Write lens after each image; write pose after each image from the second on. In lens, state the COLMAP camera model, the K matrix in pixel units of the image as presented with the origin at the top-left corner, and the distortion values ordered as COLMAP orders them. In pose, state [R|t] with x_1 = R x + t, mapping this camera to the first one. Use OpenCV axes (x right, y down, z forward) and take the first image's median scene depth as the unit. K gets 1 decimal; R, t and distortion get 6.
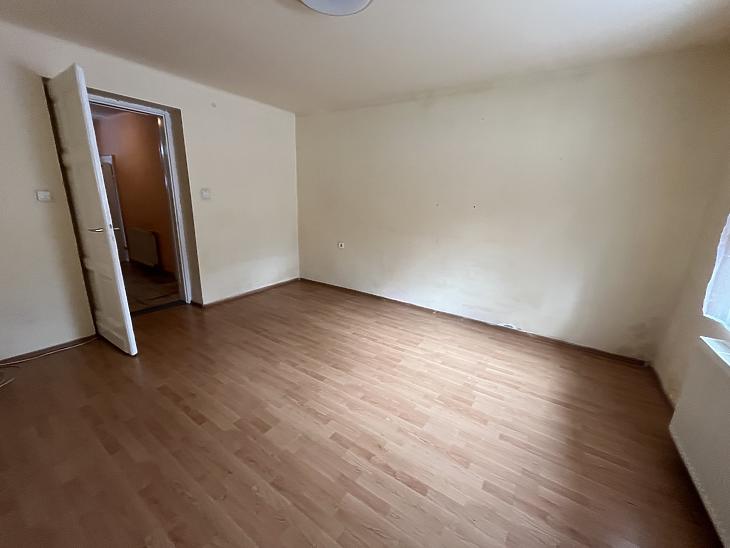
lens RADIAL K [[293.7, 0, 364.1], [0, 293.7, 273.1], [0, 0, 1]] dist [-0.008265, 0.000118]
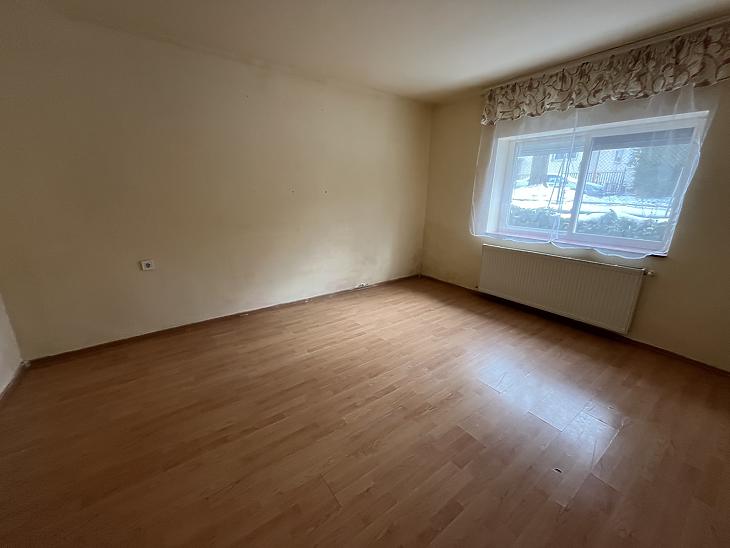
lens RADIAL K [[293.7, 0, 363.7], [0, 293.7, 274.2], [0, 0, 1]] dist [-0.008265, 0.000118]
pose [[0.338329, -0.284992, 0.896835, -0.693503], [0.238513, 0.947887, 0.211237, -0.143890], [-0.910299, 0.142440, 0.388672, 0.533616]]
